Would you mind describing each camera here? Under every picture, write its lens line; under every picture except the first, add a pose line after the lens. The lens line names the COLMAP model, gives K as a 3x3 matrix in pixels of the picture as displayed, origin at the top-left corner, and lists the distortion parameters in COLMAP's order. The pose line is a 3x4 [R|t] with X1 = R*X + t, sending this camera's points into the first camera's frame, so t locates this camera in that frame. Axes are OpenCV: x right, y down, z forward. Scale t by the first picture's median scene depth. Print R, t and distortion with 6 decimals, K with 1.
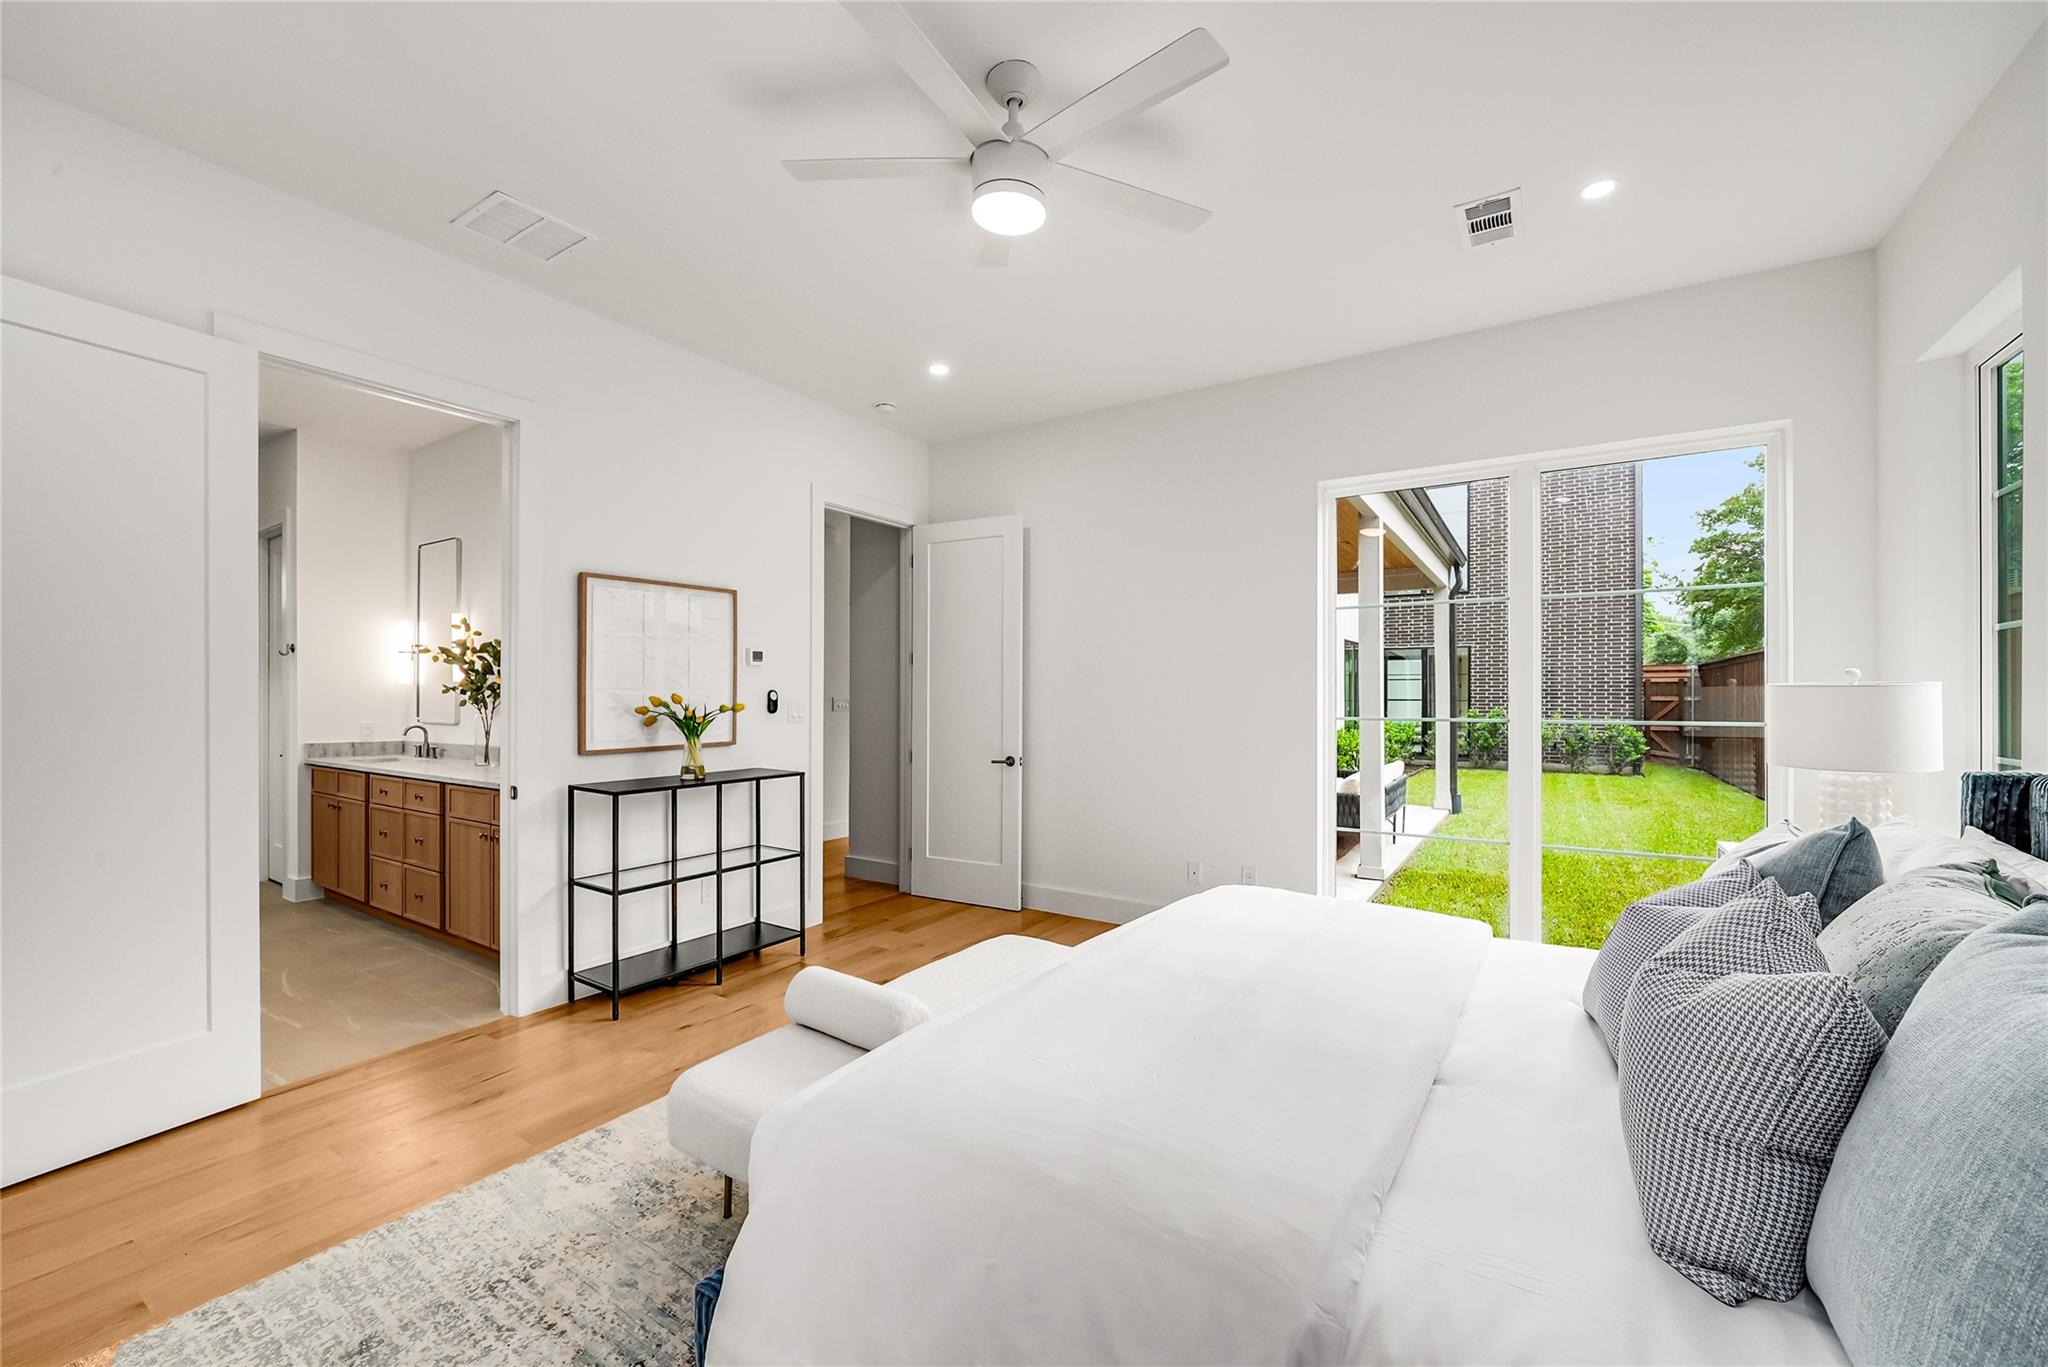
lens RADIAL K [[814.0, 0, 1011.0], [0, 814.0, 704.7], [0, 0, 1]] dist [0.004830, 0.000253]
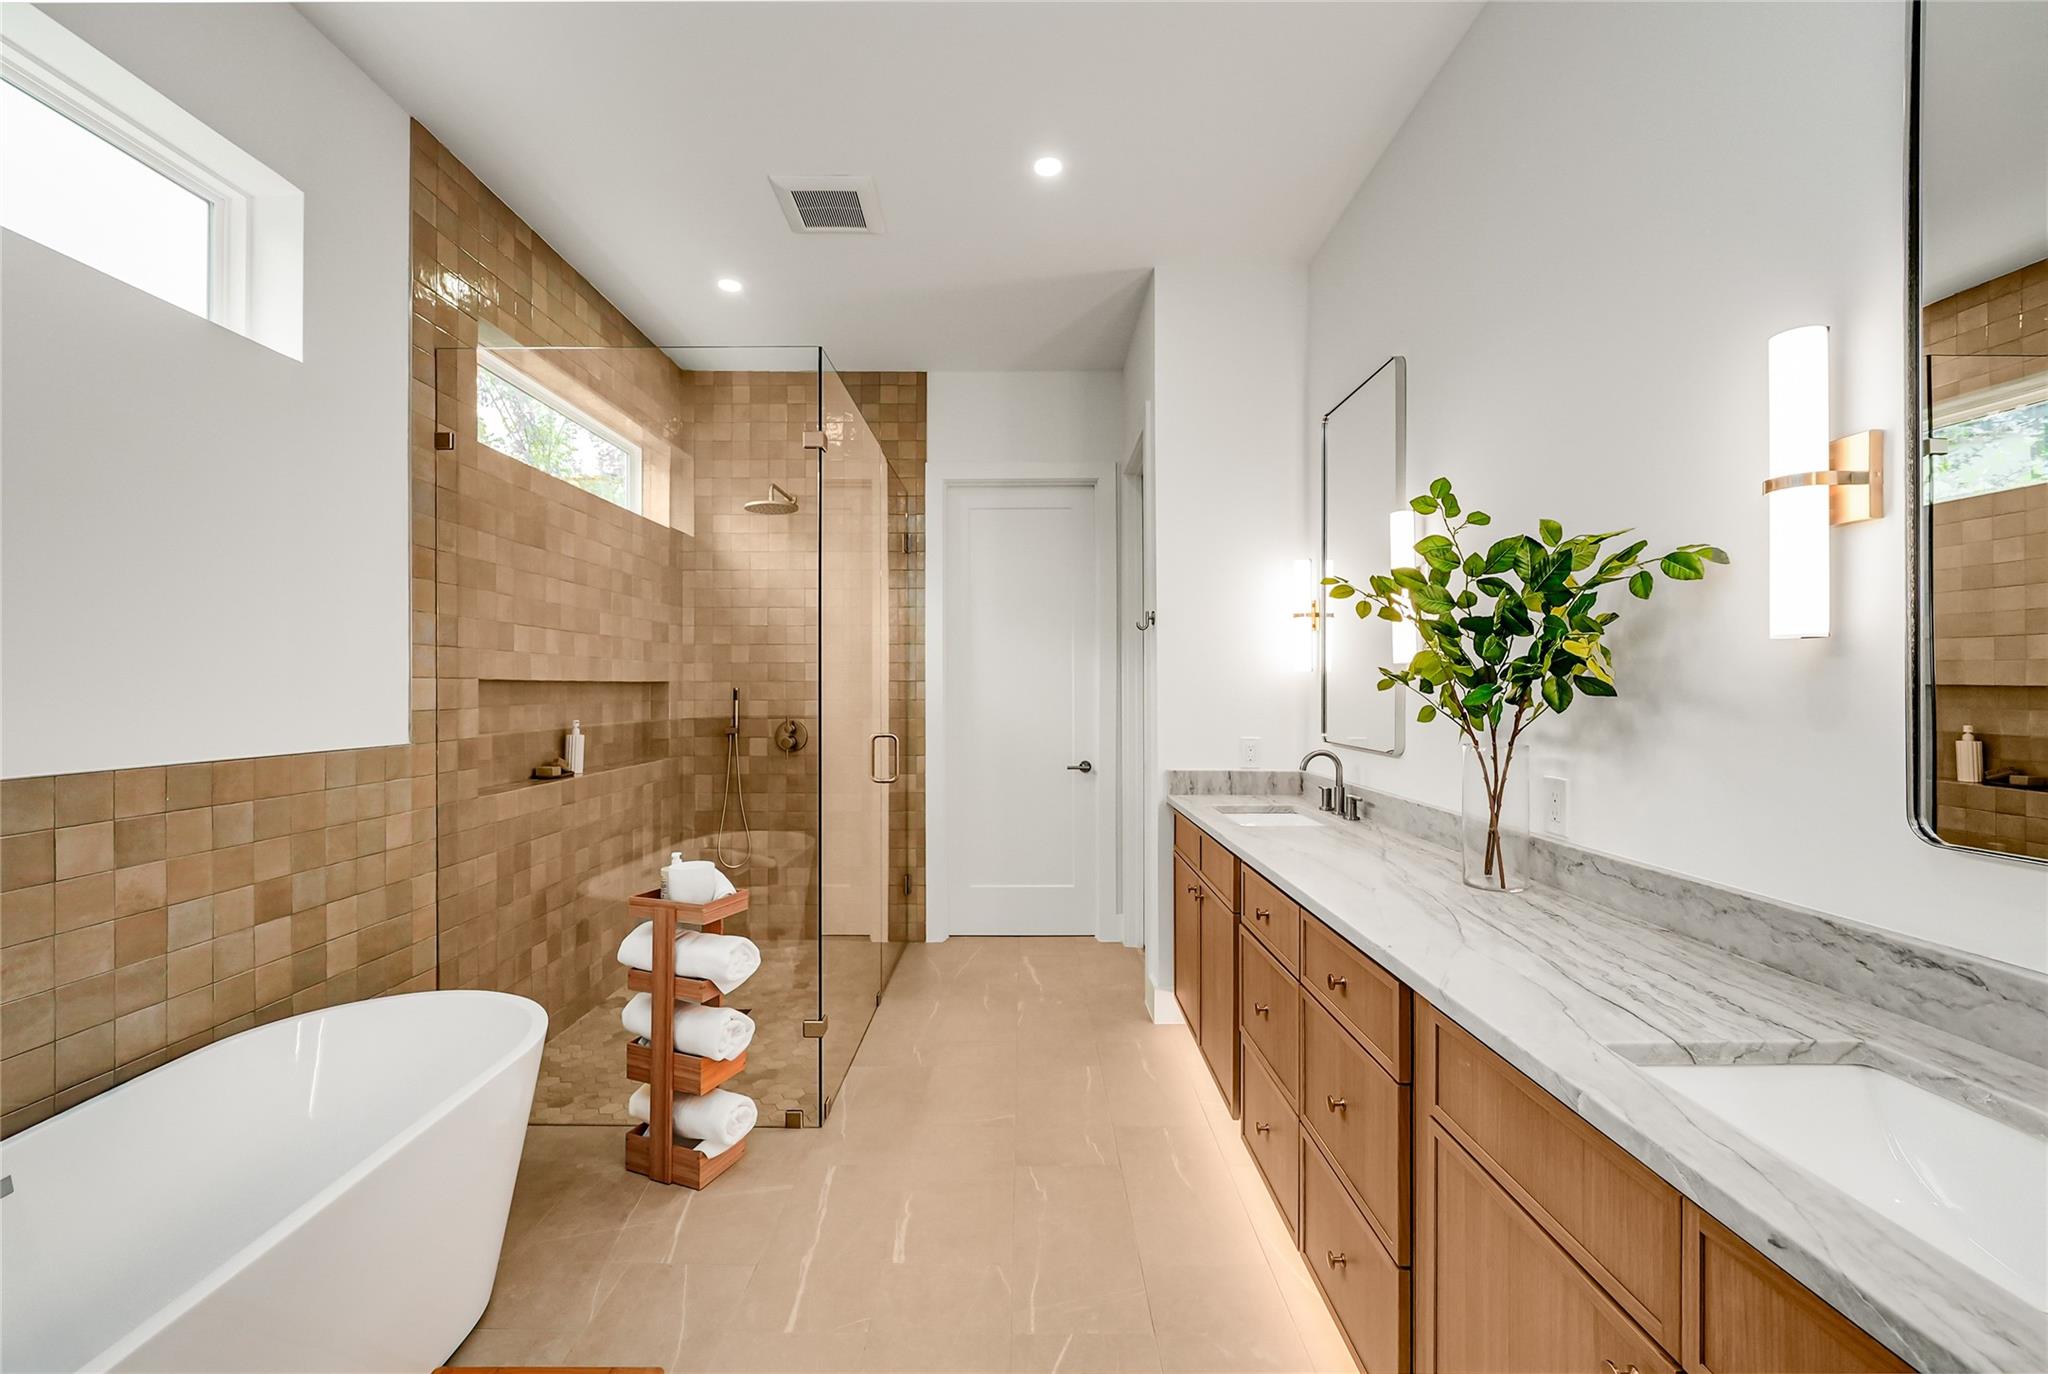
lens RADIAL K [[814.0, 0, 1017.2], [0, 814.0, 683.3], [0, 0, 1]] dist [0.004830, 0.000253]
pose [[0.559347, -0.010955, -0.828861, -0.452793], [0.000096, 0.999914, -0.013152, -0.011530], [0.828933, 0.007277, 0.559300, 0.610431]]
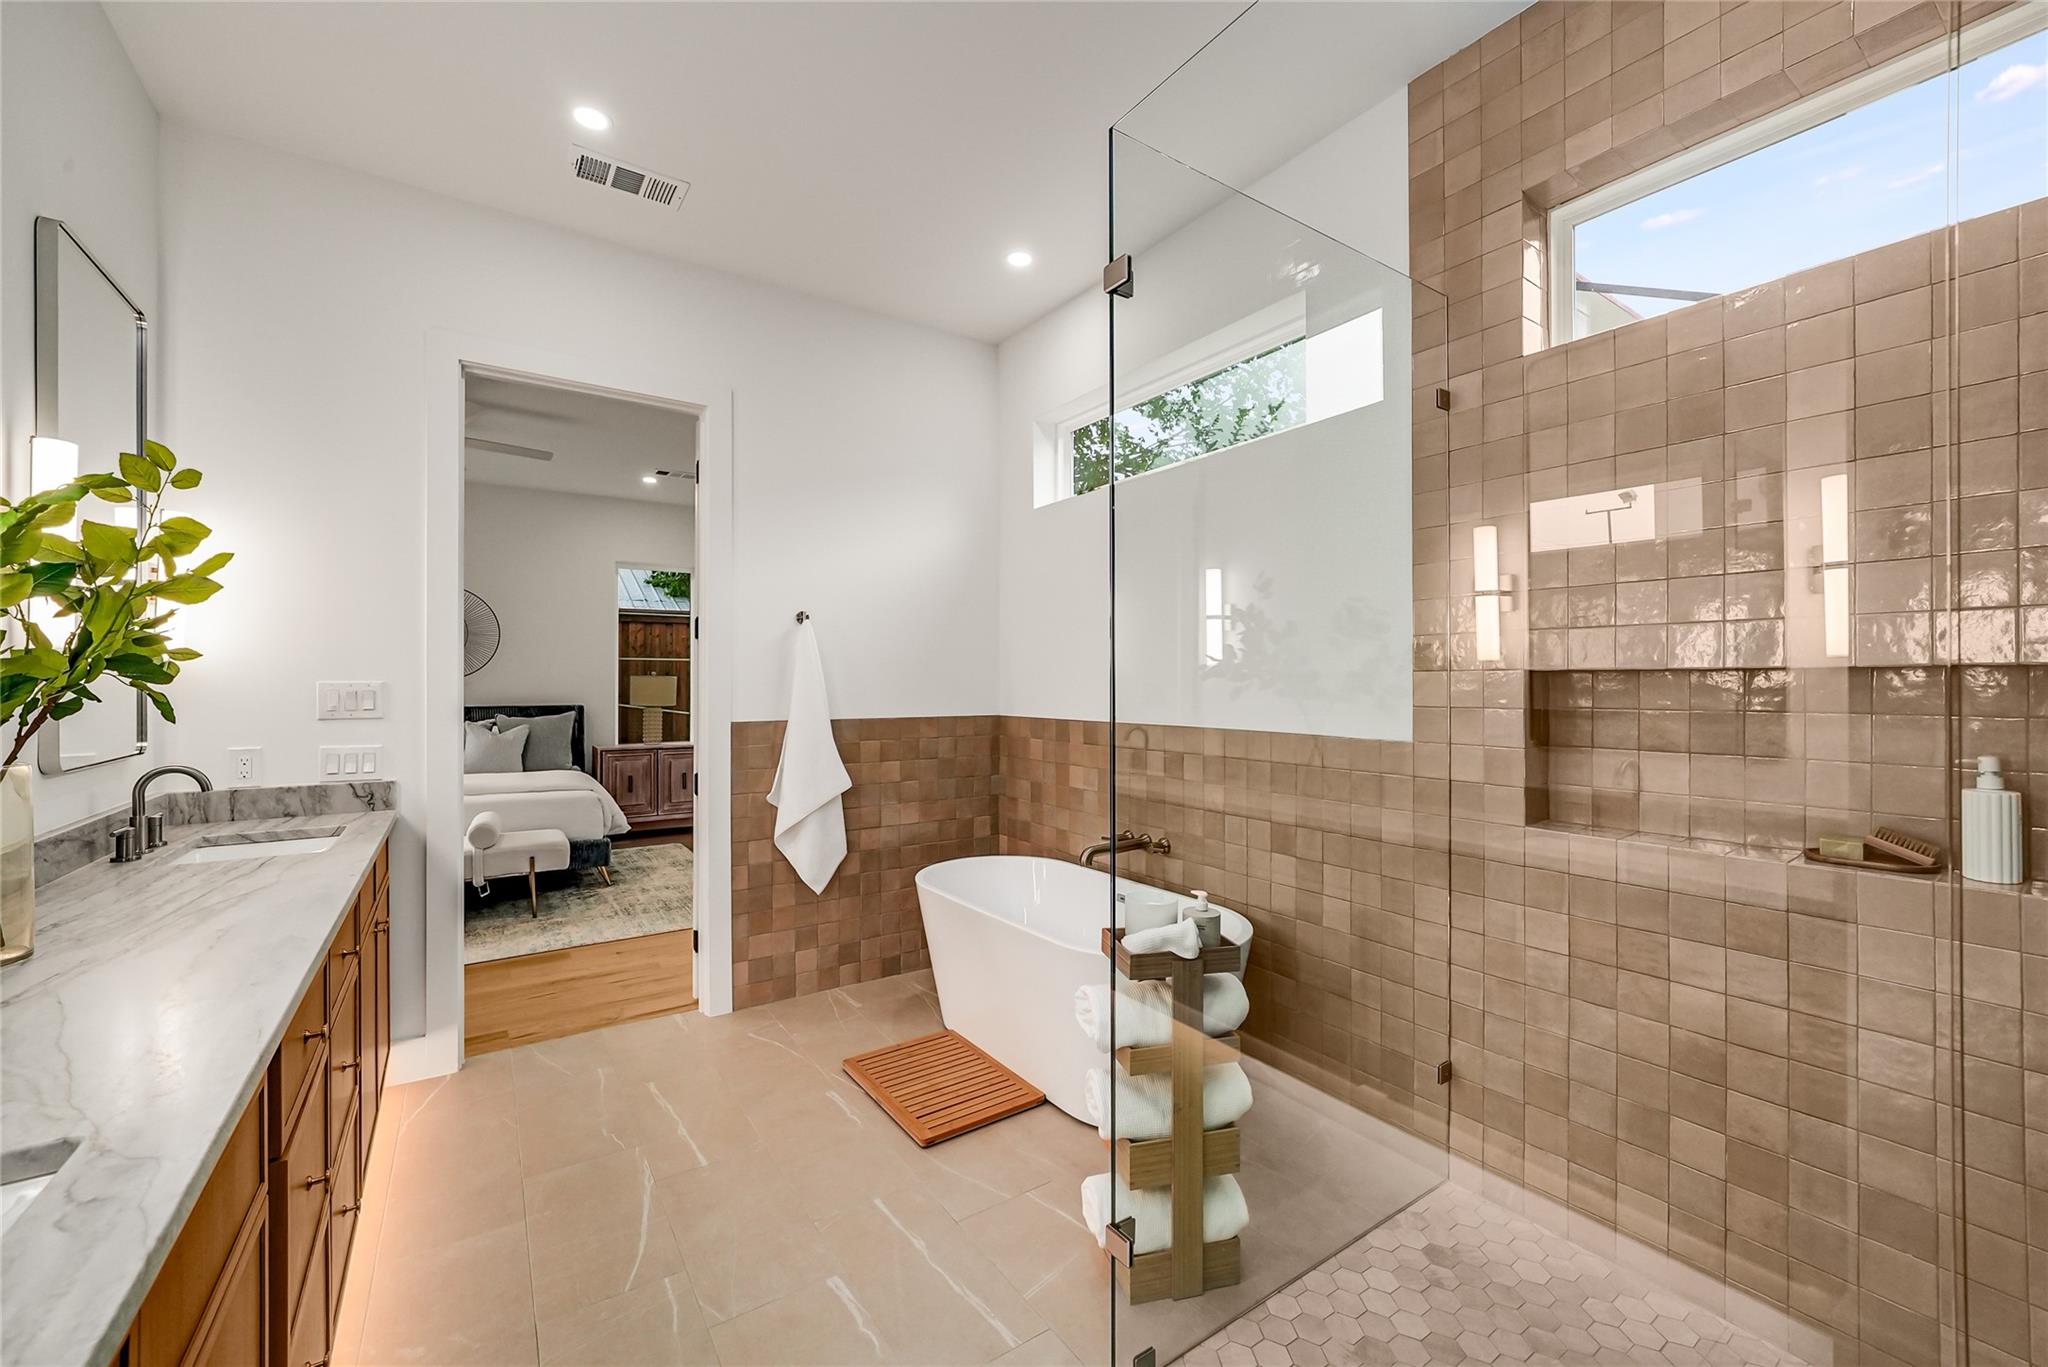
lens RADIAL K [[814.0, 0, 1019.2], [0, 814.0, 684.0], [0, 0, 1]] dist [0.004830, 0.000253]
pose [[-0.929261, -0.004824, 0.369393, -1.059133], [-0.002118, 0.999968, 0.007729, -0.017470], [-0.369418, 0.006400, -0.929241, 1.125335]]
